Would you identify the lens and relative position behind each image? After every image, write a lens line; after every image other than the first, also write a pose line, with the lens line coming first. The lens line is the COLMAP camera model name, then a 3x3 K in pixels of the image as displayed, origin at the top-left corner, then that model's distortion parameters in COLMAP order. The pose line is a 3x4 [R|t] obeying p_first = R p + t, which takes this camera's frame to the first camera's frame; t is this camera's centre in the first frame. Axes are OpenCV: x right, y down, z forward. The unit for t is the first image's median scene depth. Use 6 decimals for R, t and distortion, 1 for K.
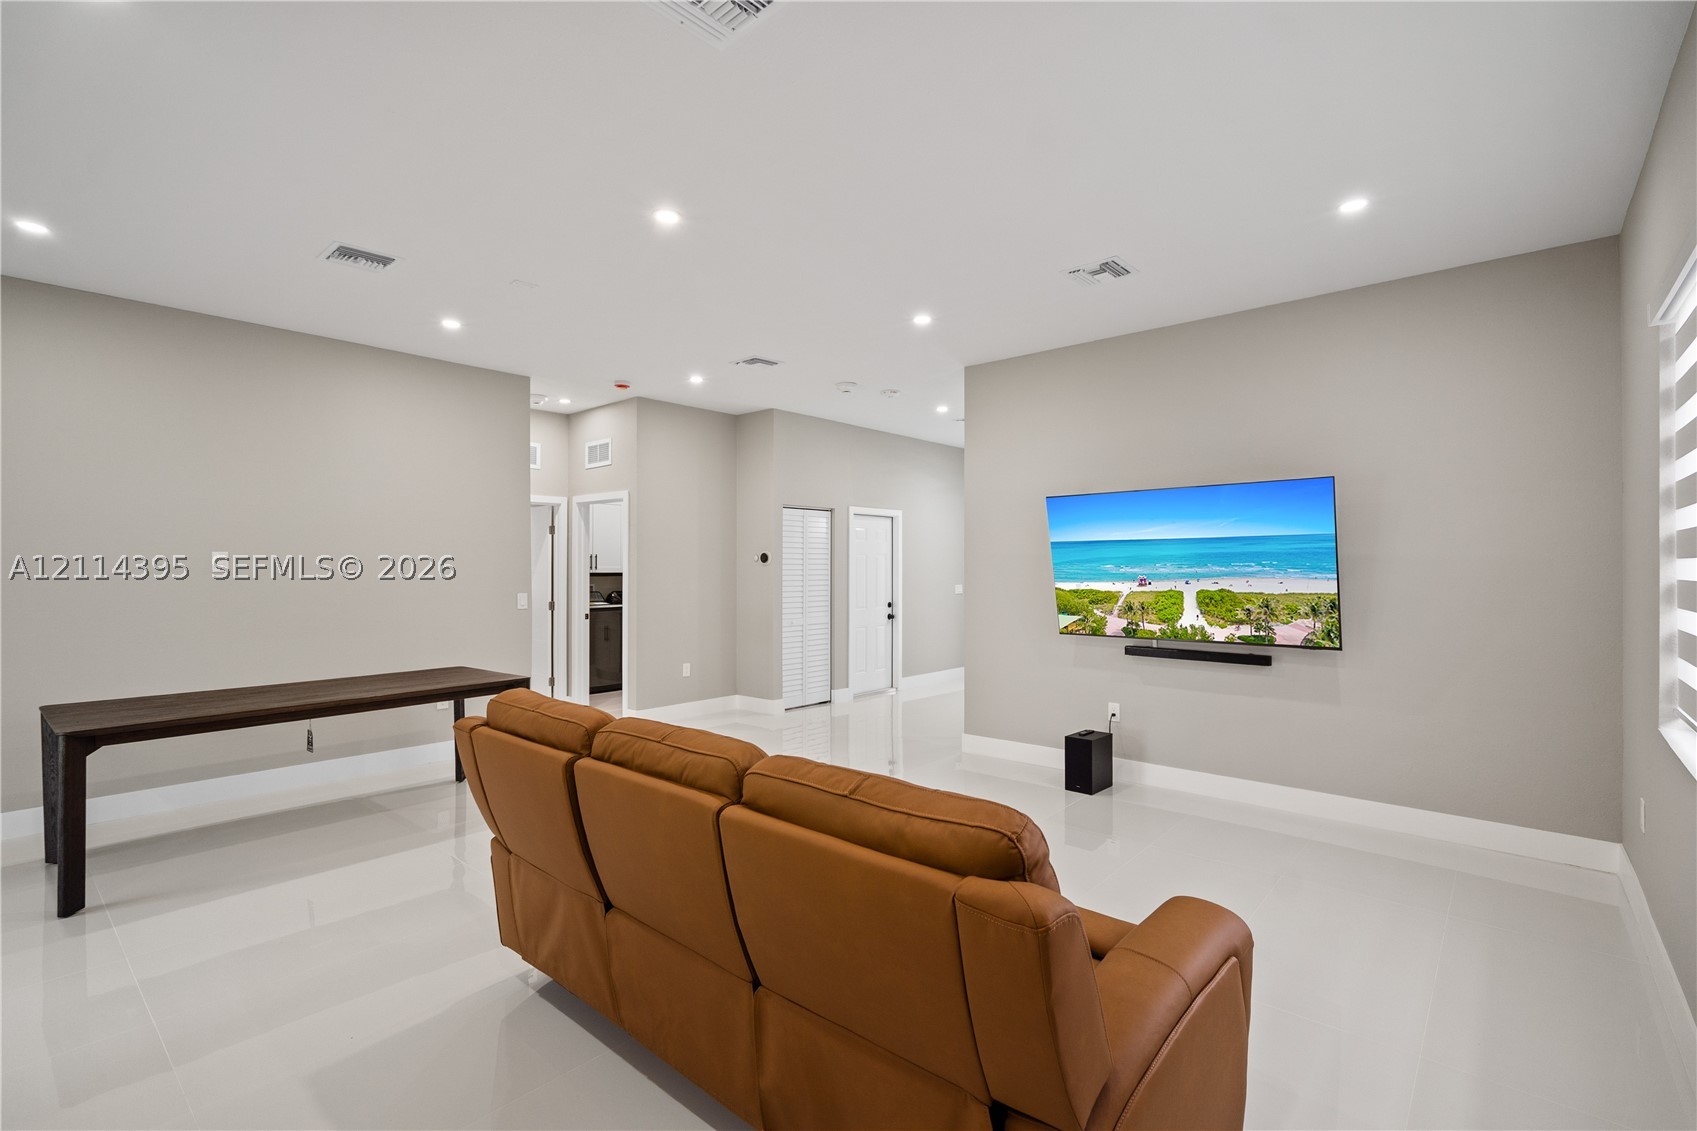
lens RADIAL K [[756.9, 0, 823.4], [0, 756.9, 566.6], [0, 0, 1]] dist [-0.005428, -0.001014]
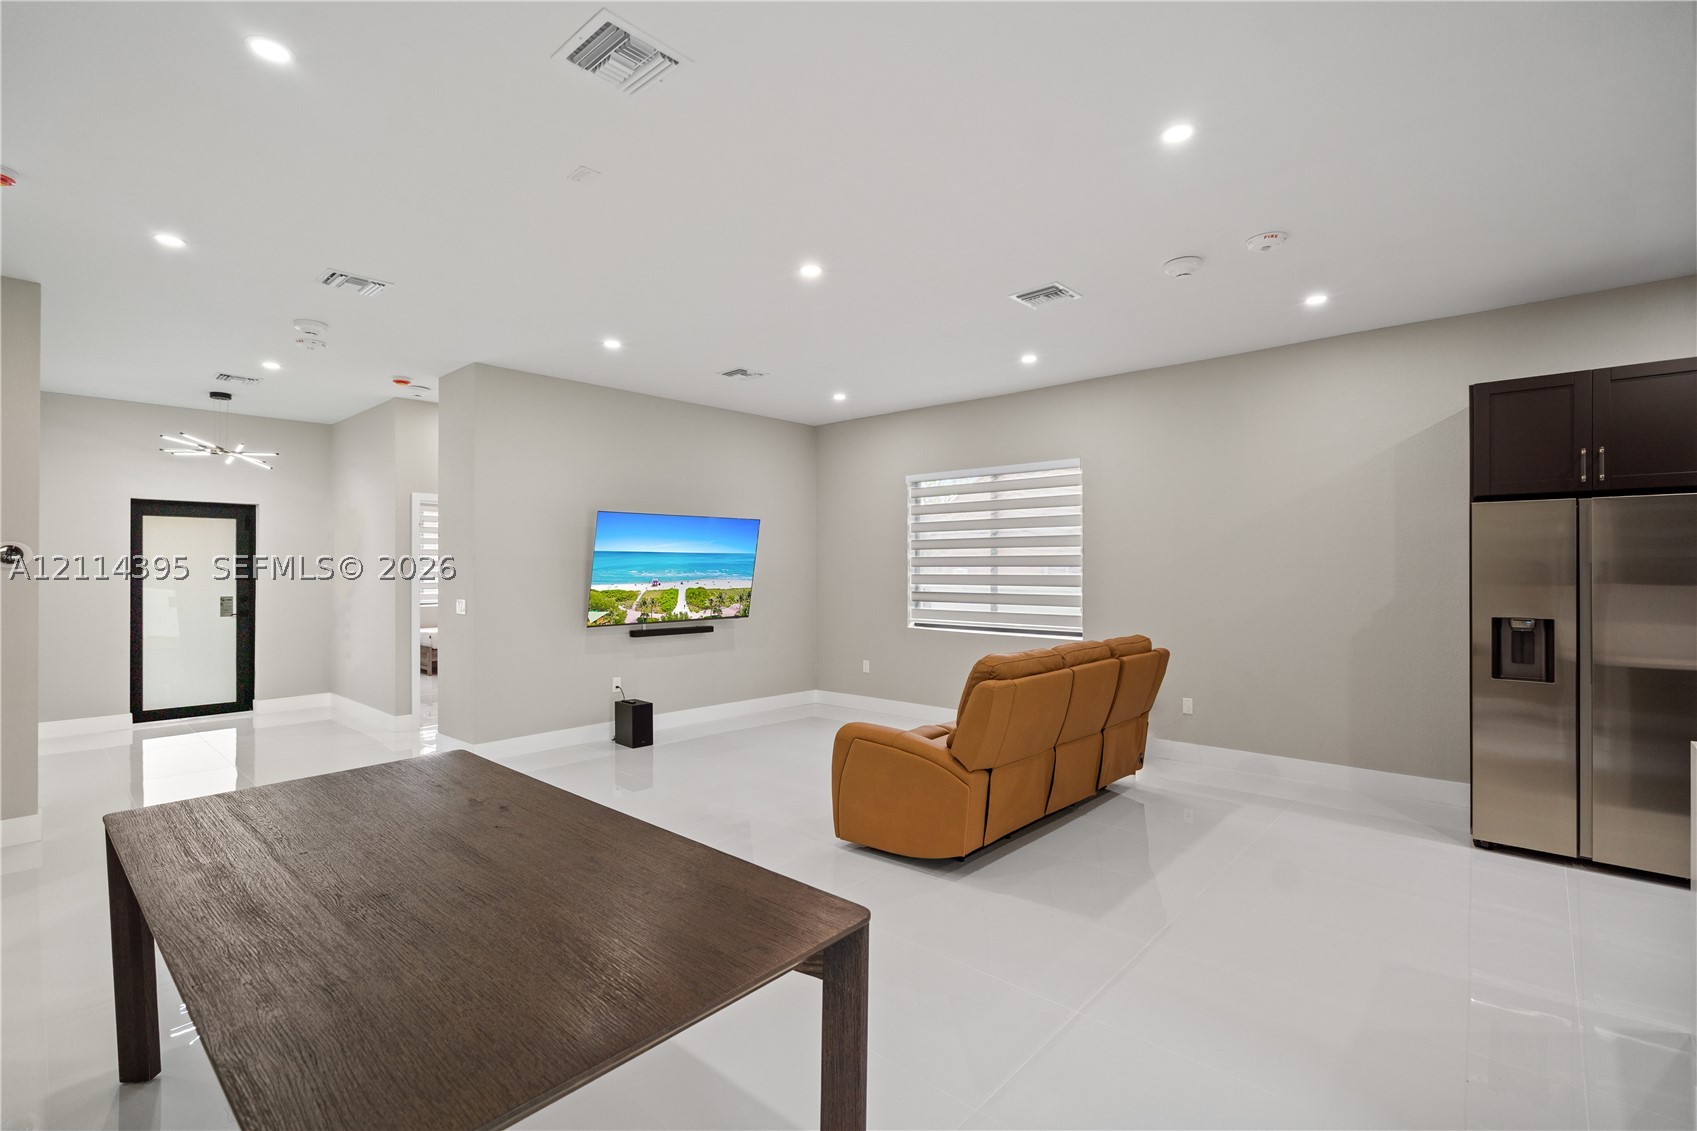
lens RADIAL K [[787.8, 0, 847.5], [0, 787.8, 586.7], [0, 0, 1]] dist [0.035541, 0.000106]
pose [[0.032121, -0.010465, 0.999429, -0.992988], [-0.003161, 0.999939, 0.010572, 0.010489], [-0.999479, -0.003499, 0.032086, 0.606812]]
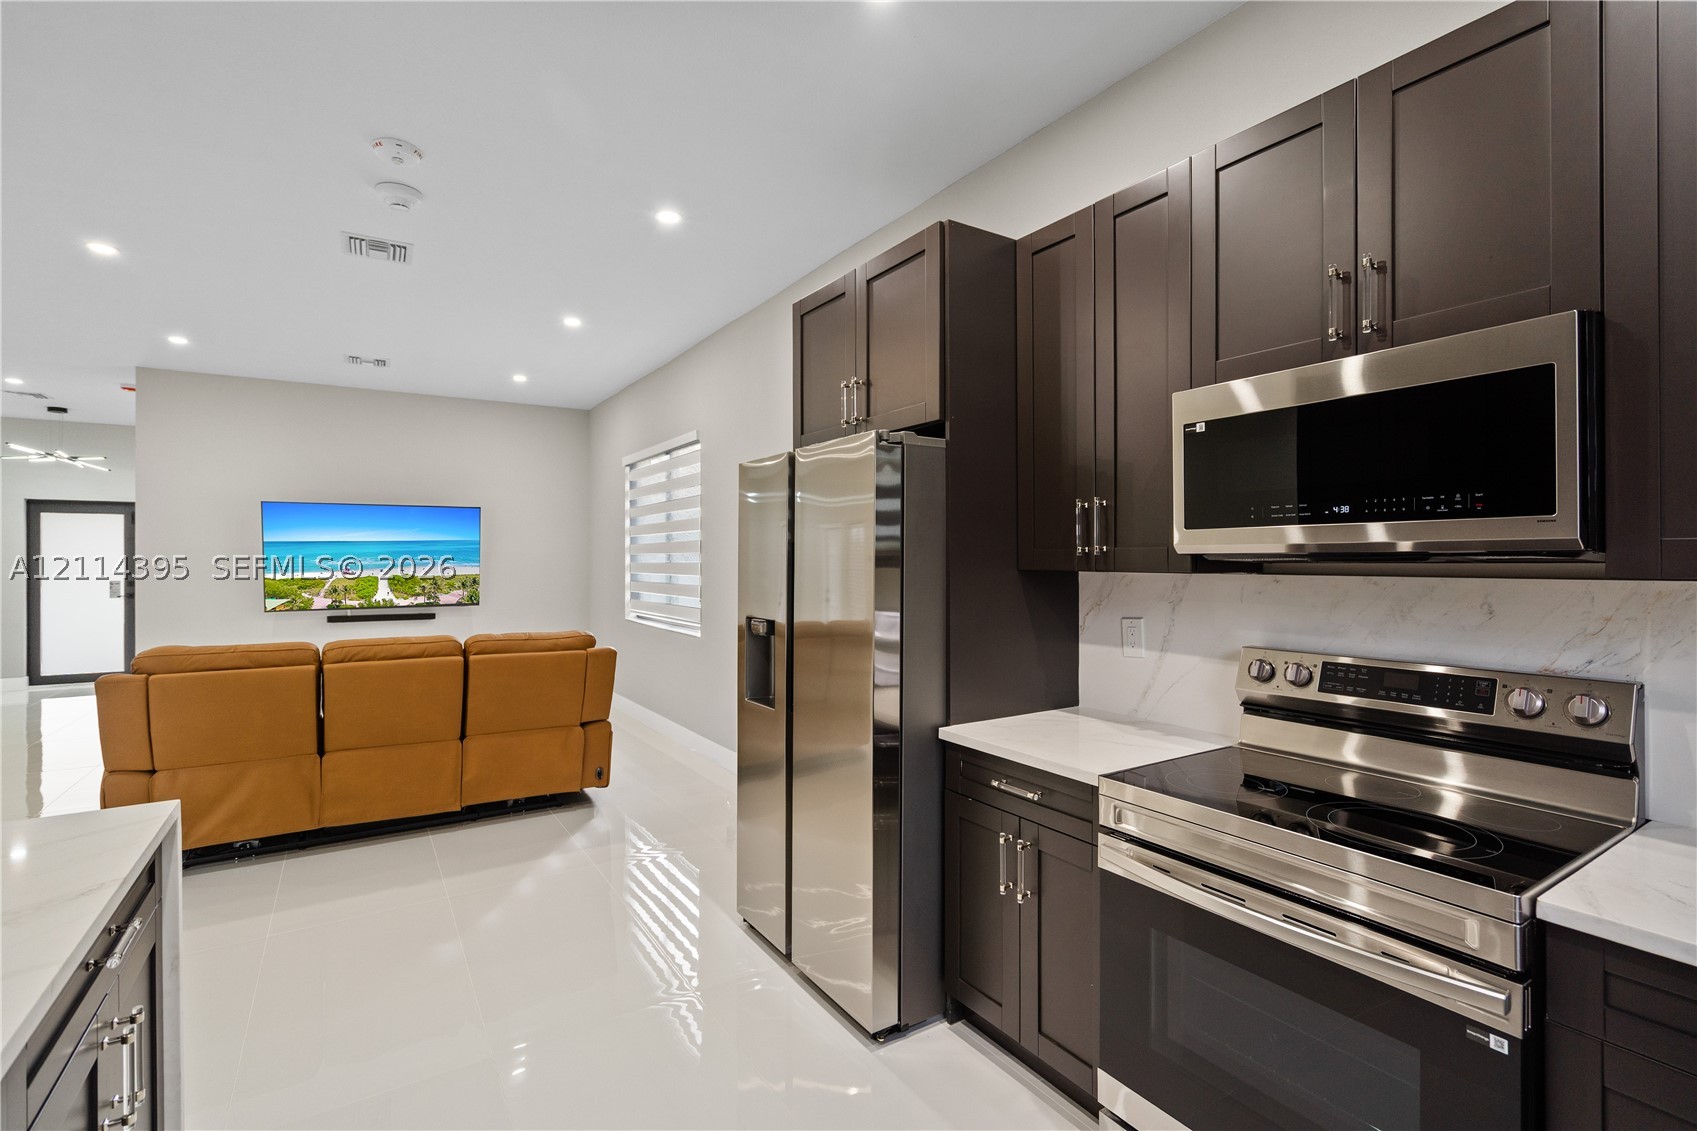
lens RADIAL K [[778.9, 0, 844.7], [0, 778.9, 563.7], [0, 0, 1]] dist [-0.003948, 0.000092]
pose [[0.257422, -0.004128, 0.966290, -0.728545], [-0.001781, 0.999987, 0.004747, -0.000589], [-0.966297, -0.002943, 0.257411, -0.258088]]
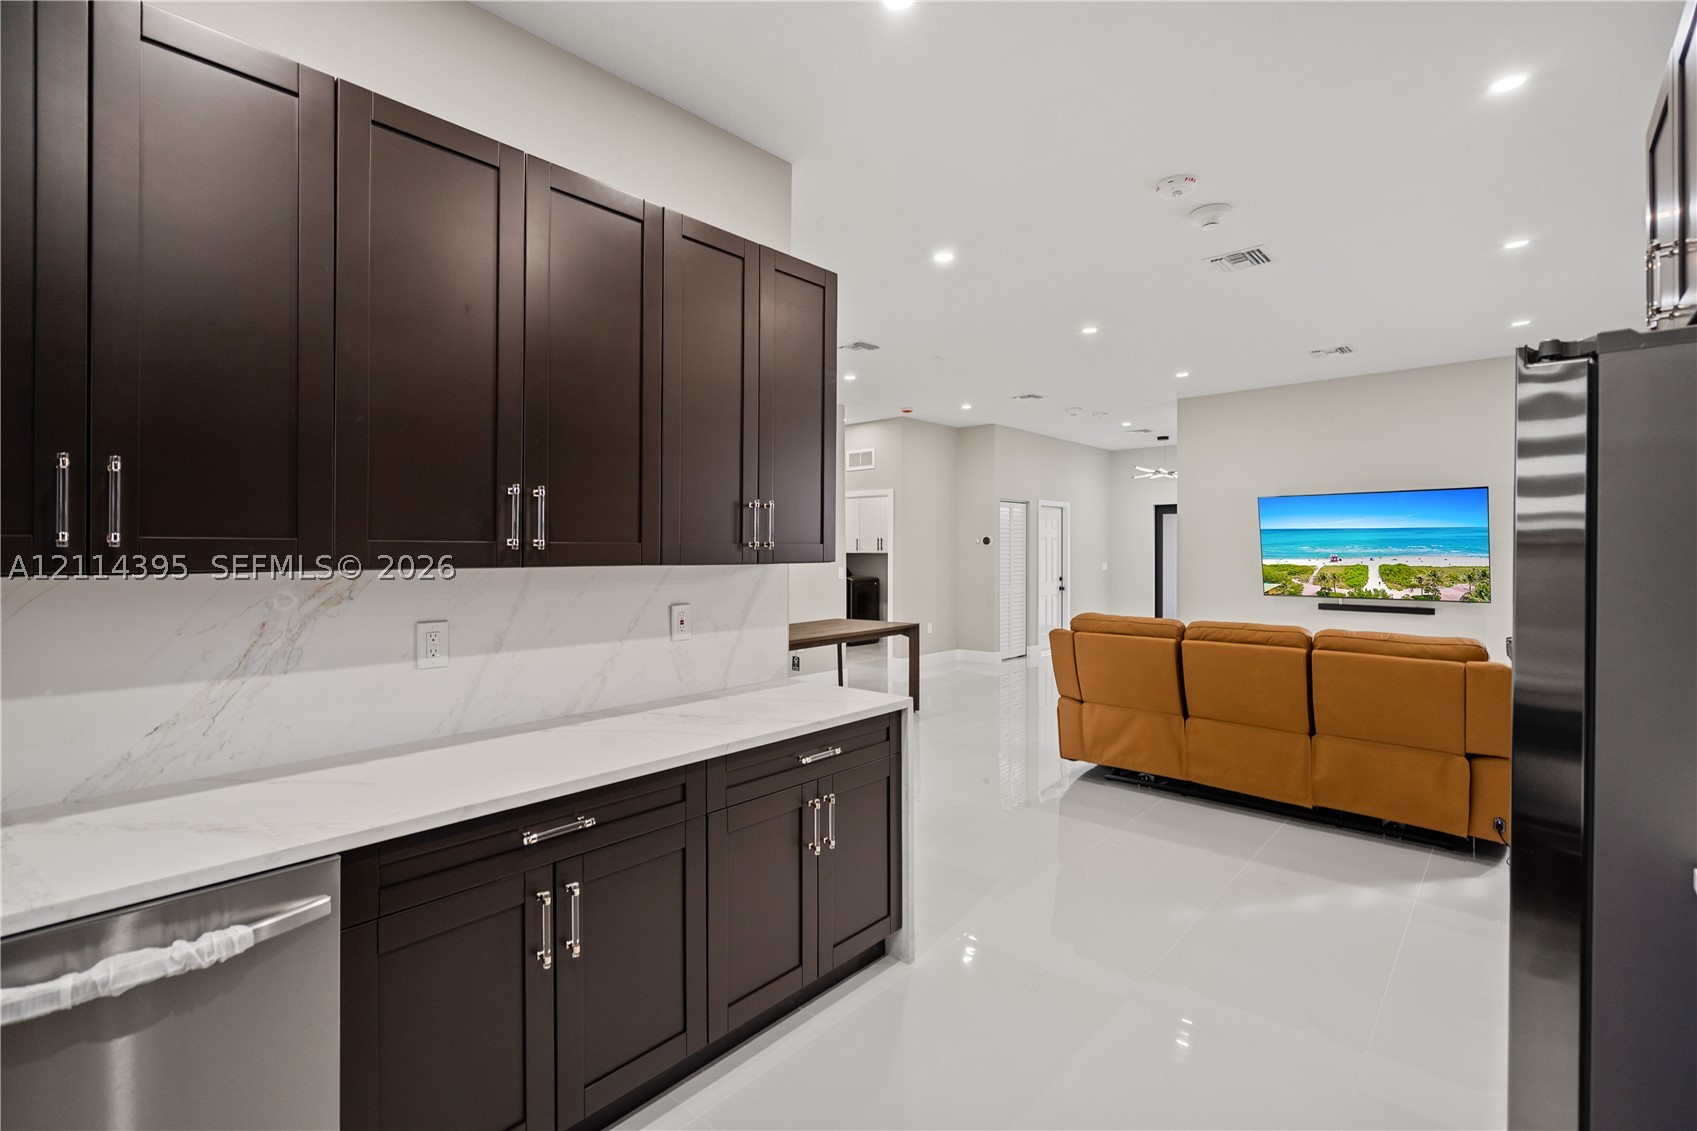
lens RADIAL K [[760.7, 0, 822.5], [0, 760.7, 546.1], [0, 0, 1]] dist [-0.002906, -0.000454]
pose [[0.999996, 0.000060, 0.002745, -0.545675], [-0.000058, 1.000000, -0.000707, -0.002823], [-0.002745, 0.000707, 0.999996, -0.424701]]
